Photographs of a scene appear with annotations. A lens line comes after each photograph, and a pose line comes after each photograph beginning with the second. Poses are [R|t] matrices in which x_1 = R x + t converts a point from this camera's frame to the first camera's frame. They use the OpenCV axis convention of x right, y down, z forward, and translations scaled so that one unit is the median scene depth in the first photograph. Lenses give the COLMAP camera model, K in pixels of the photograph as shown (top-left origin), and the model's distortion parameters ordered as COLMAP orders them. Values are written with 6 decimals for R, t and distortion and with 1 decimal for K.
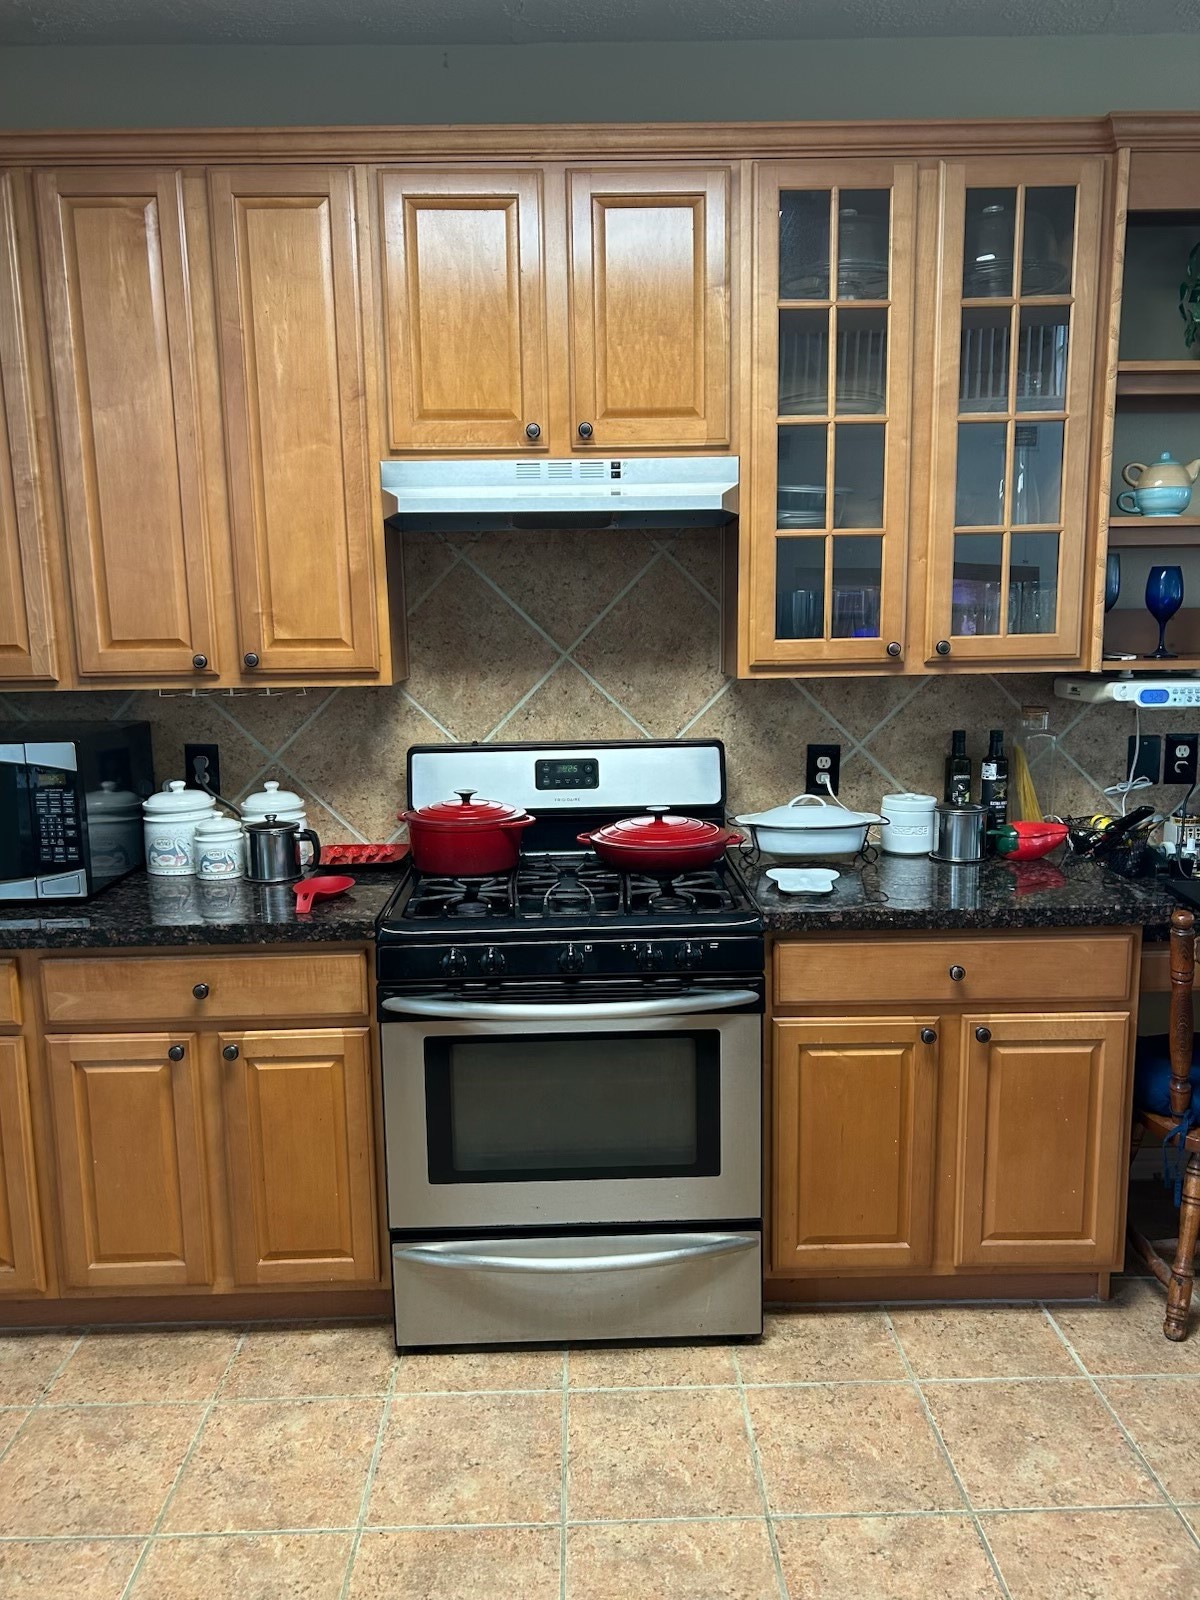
lens RADIAL K [[1217.6, 0, 599.9], [0, 1217.6, 808.4], [0, 0, 1]] dist [0.057560, -0.058561]
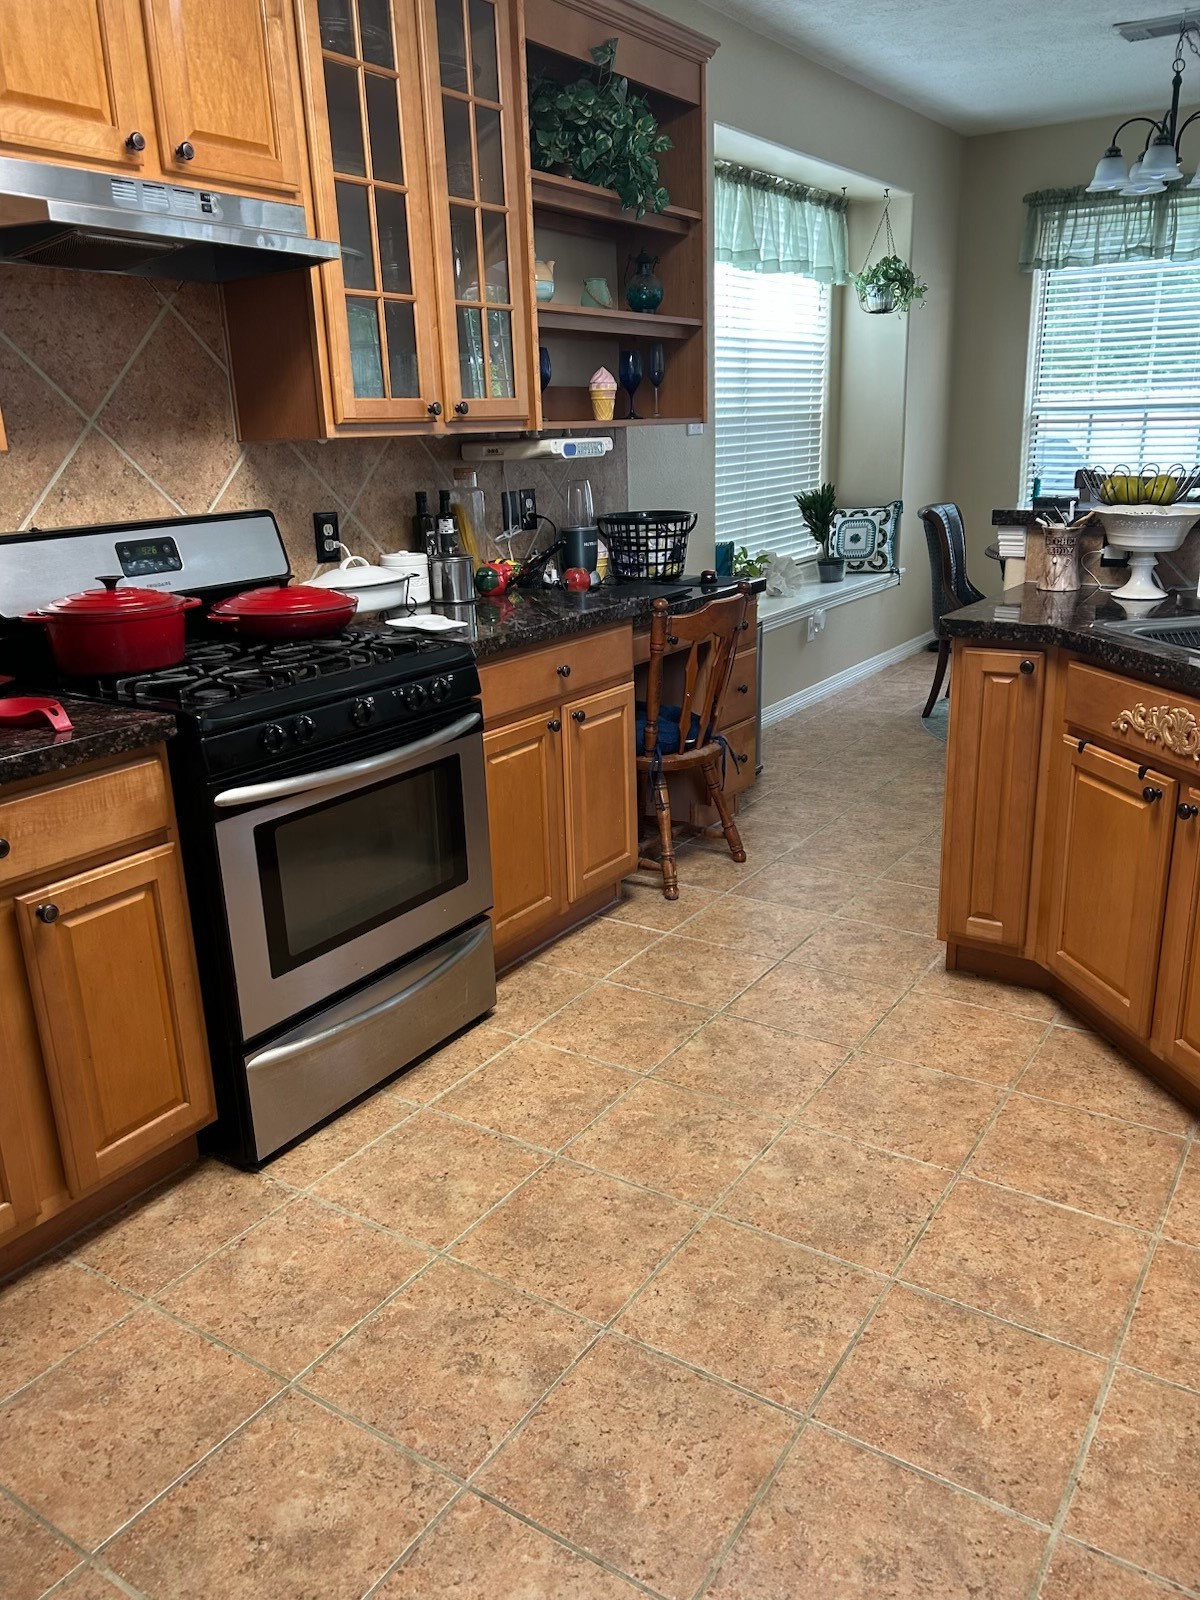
lens RADIAL K [[1217.6, 0, 609.9], [0, 1217.6, 811.0], [0, 0, 1]] dist [0.057560, -0.058561]
pose [[0.554136, -0.251939, 0.793385, -0.674258], [0.158358, 0.967600, 0.196656, 0.032550], [-0.817225, 0.016665, 0.576078, 0.223188]]
